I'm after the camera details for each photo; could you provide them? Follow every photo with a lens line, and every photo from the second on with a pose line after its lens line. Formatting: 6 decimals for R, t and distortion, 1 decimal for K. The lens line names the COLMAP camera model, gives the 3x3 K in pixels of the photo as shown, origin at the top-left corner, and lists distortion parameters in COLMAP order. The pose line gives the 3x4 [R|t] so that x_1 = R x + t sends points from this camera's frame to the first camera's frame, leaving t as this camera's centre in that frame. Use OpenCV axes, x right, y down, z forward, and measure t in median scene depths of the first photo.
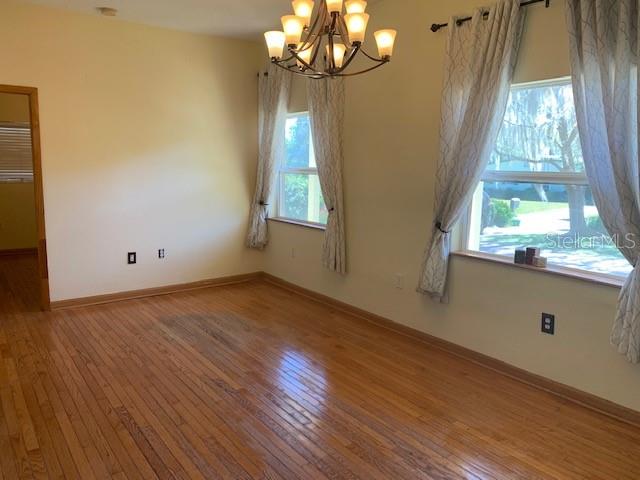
lens RADIAL K [[490.0, 0, 322.9], [0, 490.0, 232.6], [0, 0, 1]] dist [0.031357, -0.030106]
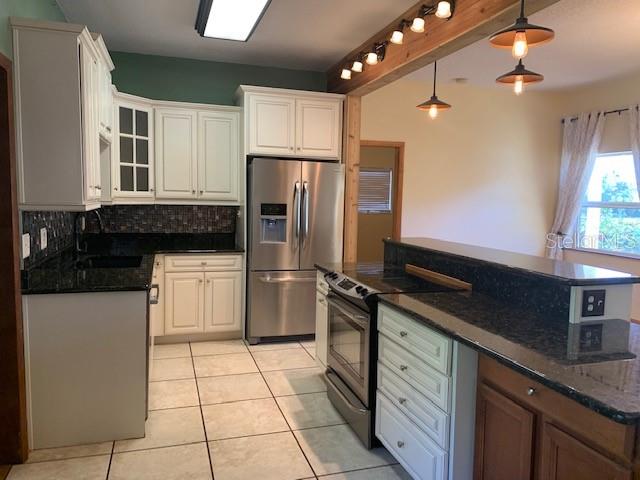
lens RADIAL K [[490.0, 0, 318.2], [0, 490.0, 237.9], [0, 0, 1]] dist [0.031357, -0.030106]
pose [[0.945688, 0.028635, -0.323811, -0.410641], [-0.046209, 0.997839, -0.046714, 0.037651], [0.321774, 0.059140, 0.944968, -0.329269]]
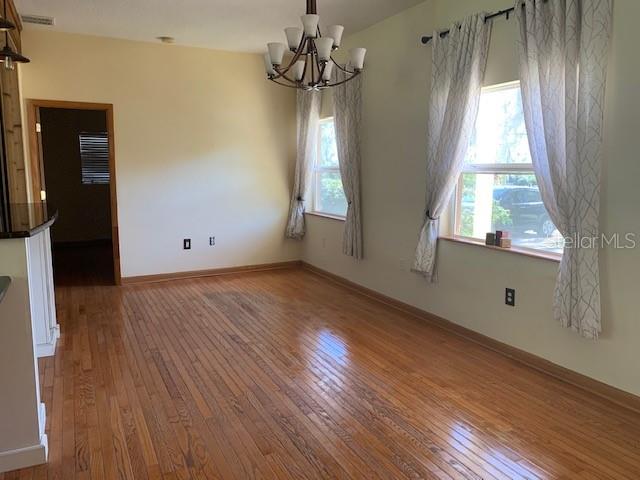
lens RADIAL K [[490.0, 0, 323.8], [0, 490.0, 234.0], [0, 0, 1]] dist [0.031357, -0.030106]
pose [[0.985841, 0.010540, -0.167350, 0.176120], [-0.012151, 0.999889, -0.008610, 0.043454], [0.167241, 0.010522, 0.985860, -0.148269]]
